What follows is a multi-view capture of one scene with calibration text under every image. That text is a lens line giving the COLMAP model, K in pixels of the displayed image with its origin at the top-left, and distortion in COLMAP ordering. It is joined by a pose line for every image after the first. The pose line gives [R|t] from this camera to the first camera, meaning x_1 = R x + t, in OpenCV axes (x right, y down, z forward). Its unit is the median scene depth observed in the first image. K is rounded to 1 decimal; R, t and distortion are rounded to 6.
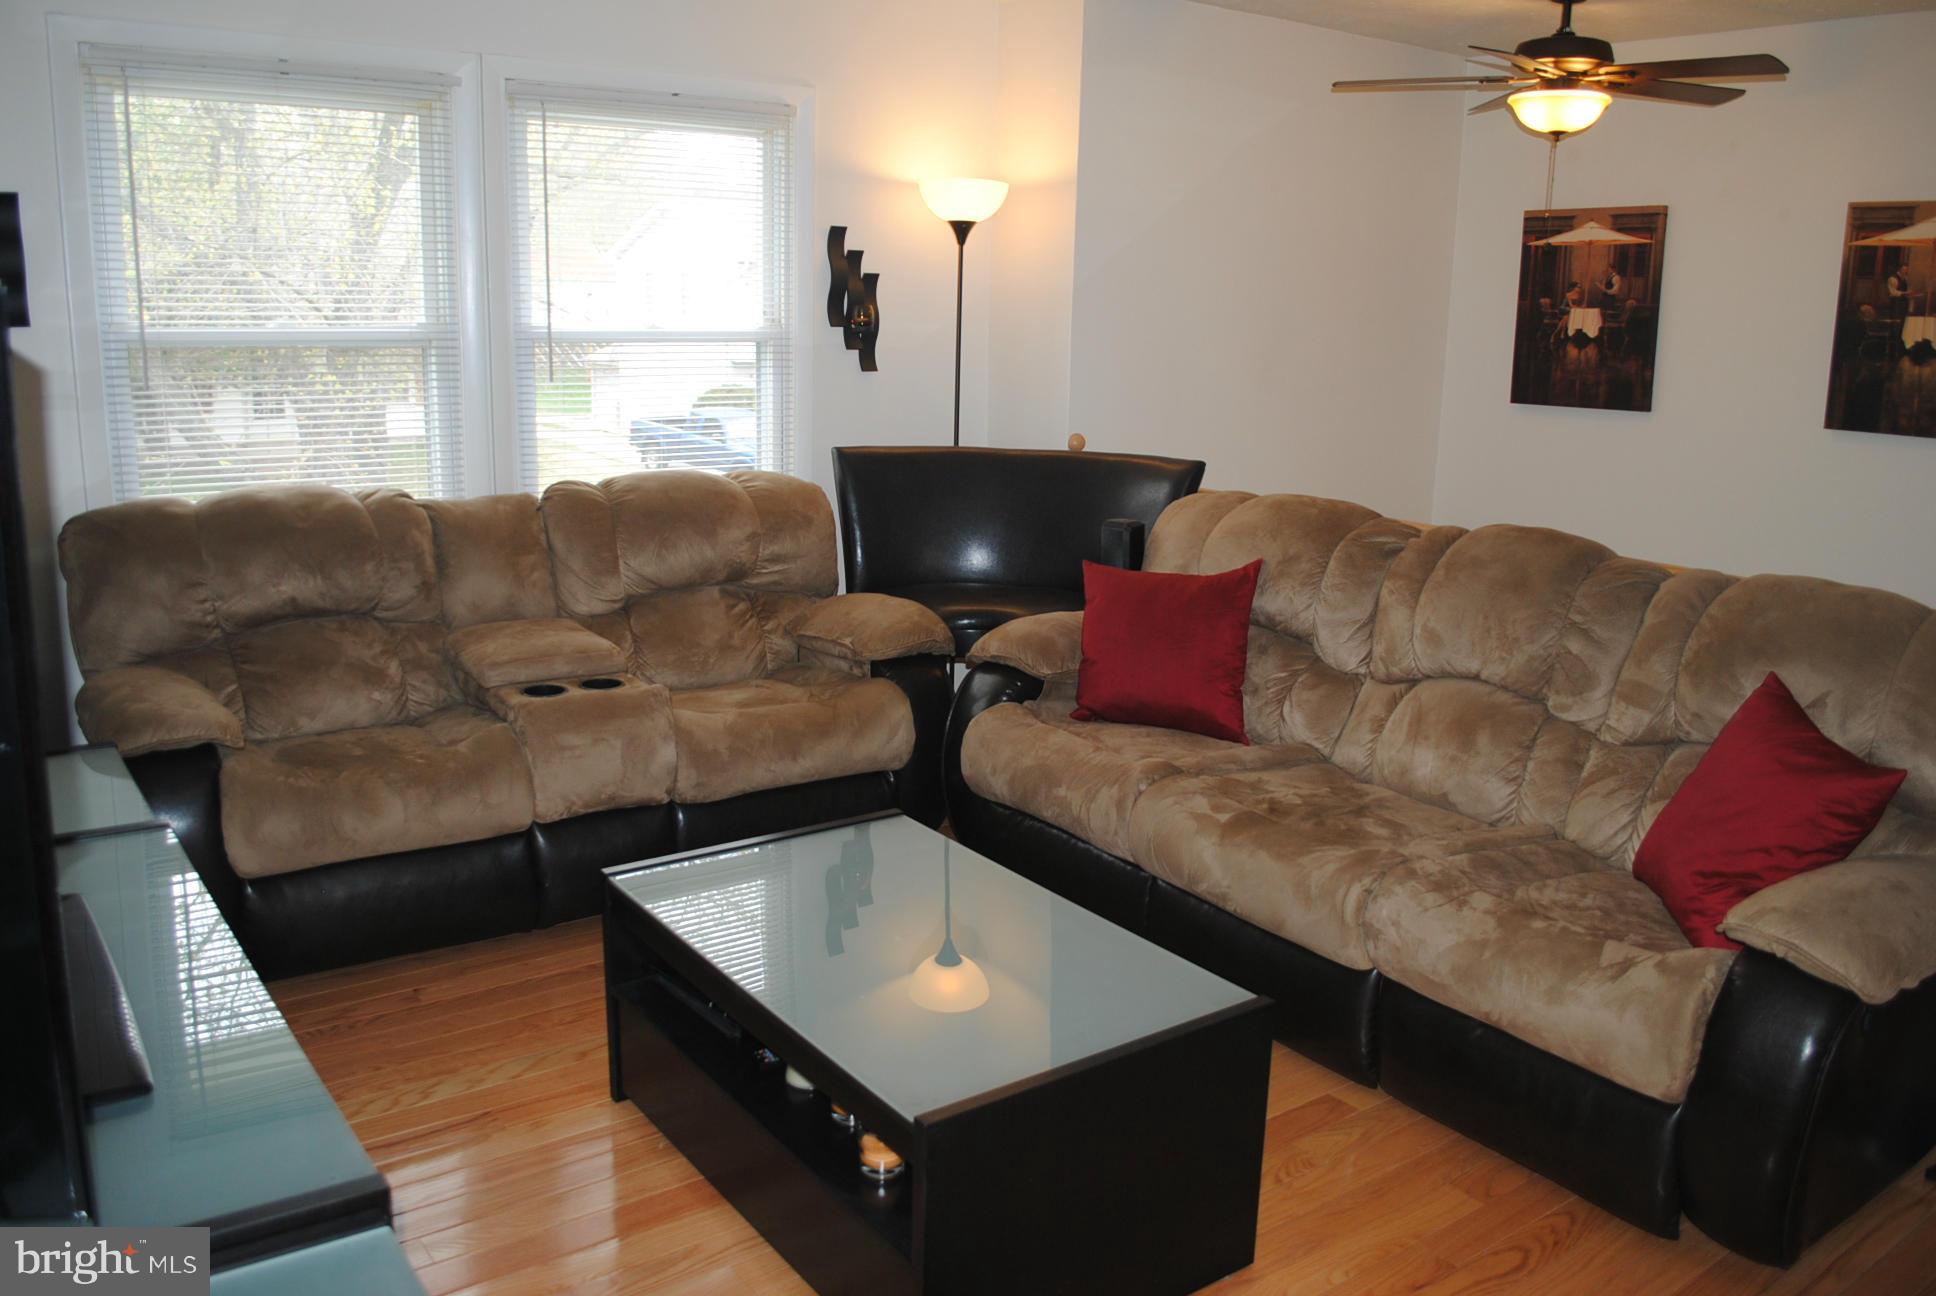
lens RADIAL K [[1526.5, 0, 968.0], [0, 1526.5, 648.0], [0, 0, 1]] dist [-0.085330, 0.009934]
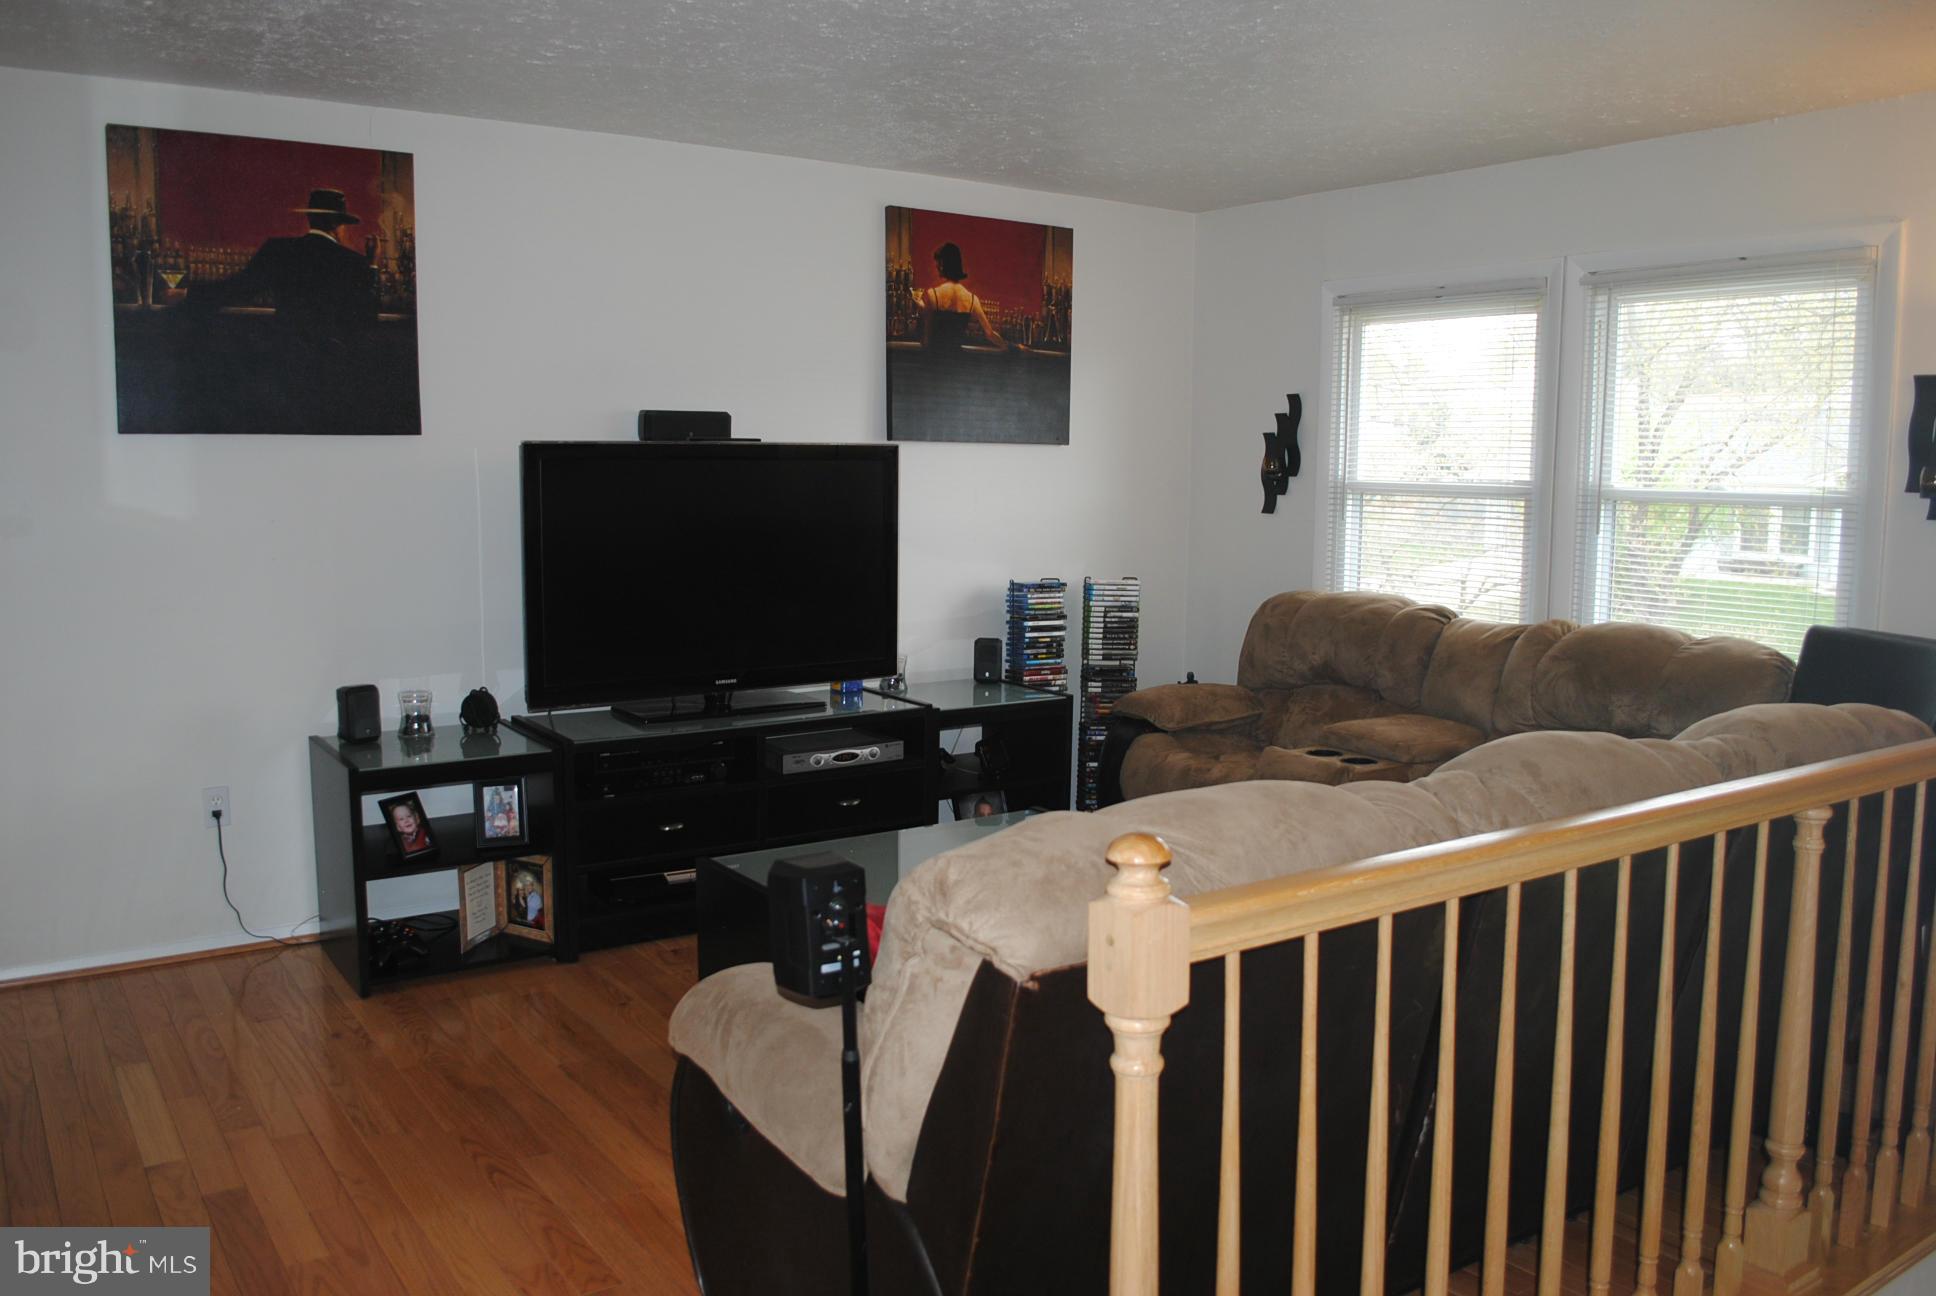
lens RADIAL K [[1526.5, 0, 968.0], [0, 1526.5, 648.0], [0, 0, 1]] dist [-0.085330, 0.009934]
pose [[-0.025313, 0.109360, -0.993680, 0.827936], [-0.215705, 0.969986, 0.112247, -0.121541], [0.976130, 0.217183, -0.000964, 0.569768]]
